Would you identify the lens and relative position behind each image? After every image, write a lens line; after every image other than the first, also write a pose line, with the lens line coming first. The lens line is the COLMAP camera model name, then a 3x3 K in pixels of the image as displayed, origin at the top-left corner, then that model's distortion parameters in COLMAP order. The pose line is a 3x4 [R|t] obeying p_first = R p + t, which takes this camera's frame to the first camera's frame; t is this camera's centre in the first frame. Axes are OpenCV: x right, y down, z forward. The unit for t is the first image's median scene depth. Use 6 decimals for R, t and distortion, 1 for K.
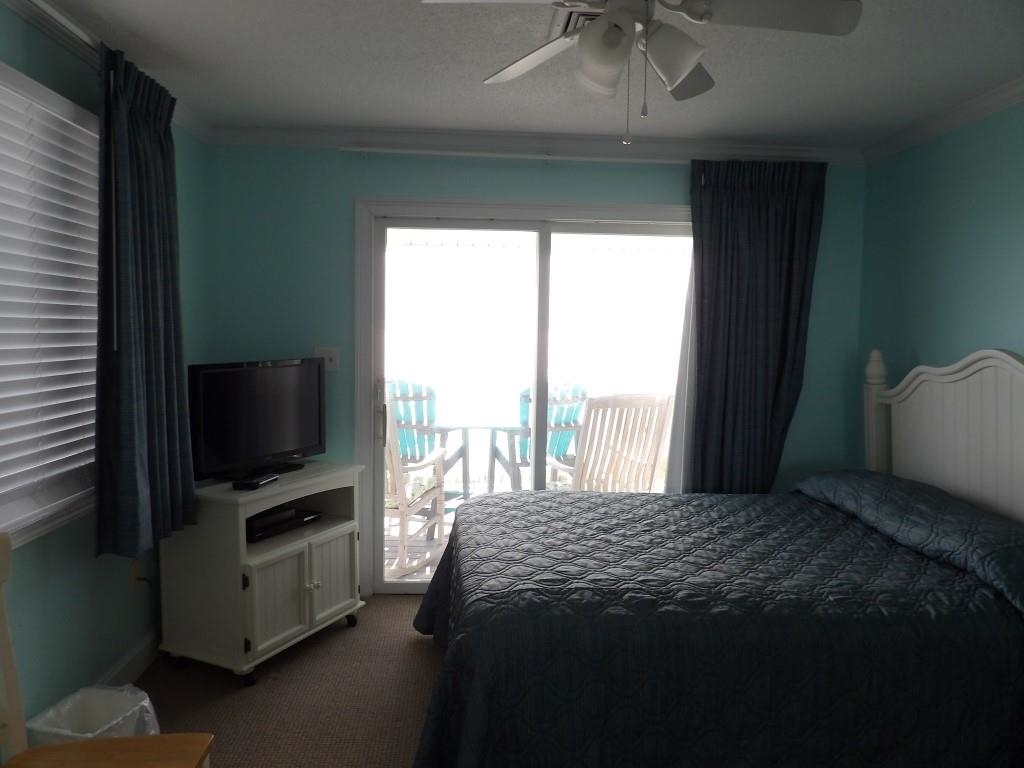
lens RADIAL K [[737.4, 0, 502.6], [0, 737.4, 387.5], [0, 0, 1]] dist [-0.033570, 0.042266]
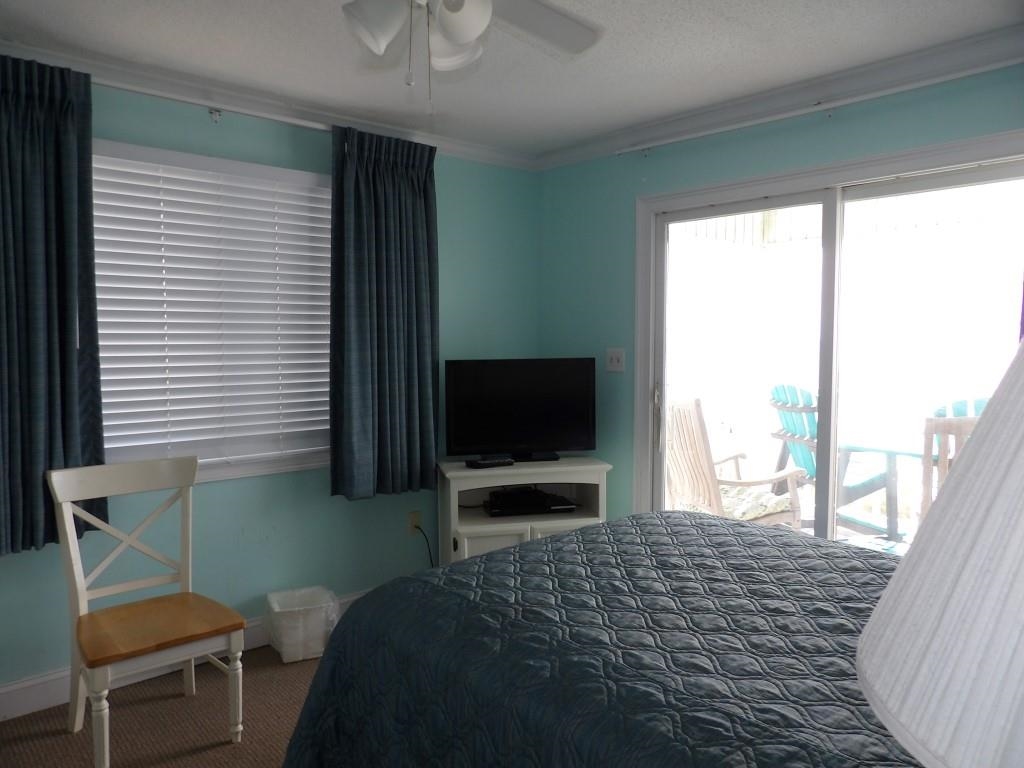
lens RADIAL K [[737.4, 0, 502.4], [0, 737.4, 384.8], [0, 0, 1]] dist [-0.033570, 0.042266]
pose [[0.615318, 0.036555, -0.787431, 0.621413], [-0.051145, 0.998671, 0.006395, -0.002745], [0.786618, 0.036338, 0.616370, 0.323810]]
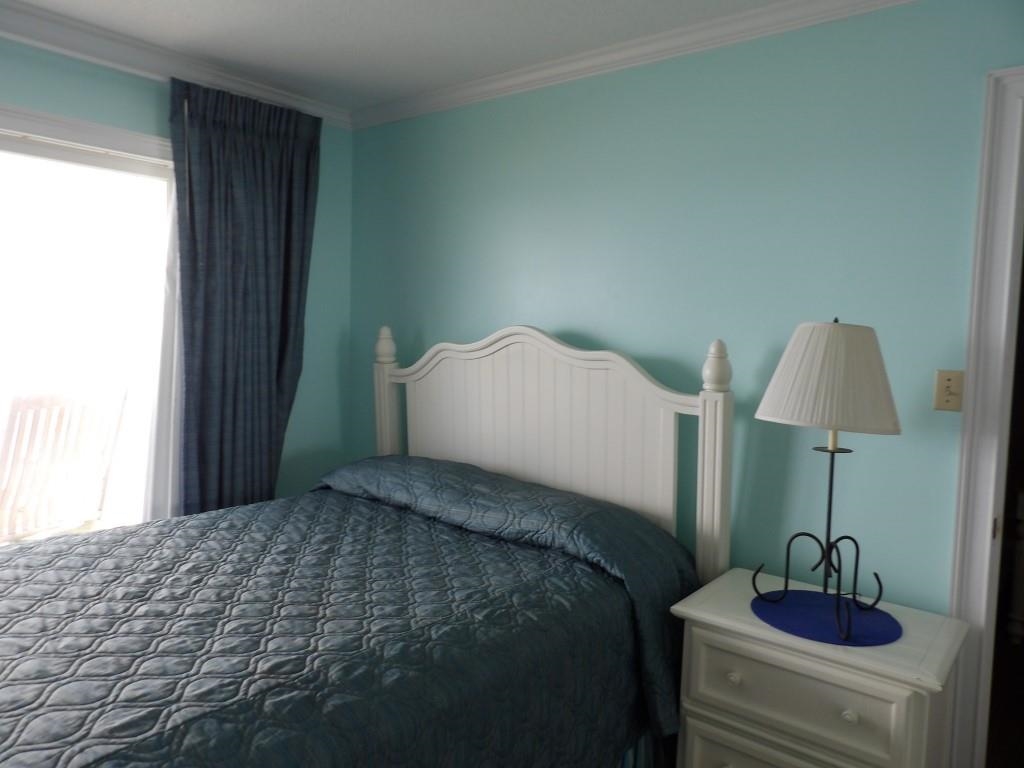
lens RADIAL K [[737.4, 0, 505.4], [0, 737.4, 380.6], [0, 0, 1]] dist [-0.033570, 0.042266]
pose [[0.678755, -0.050186, 0.732648, -0.103538], [0.035747, 0.998737, 0.035295, -0.011441], [-0.733495, 0.002234, 0.679692, 0.288335]]
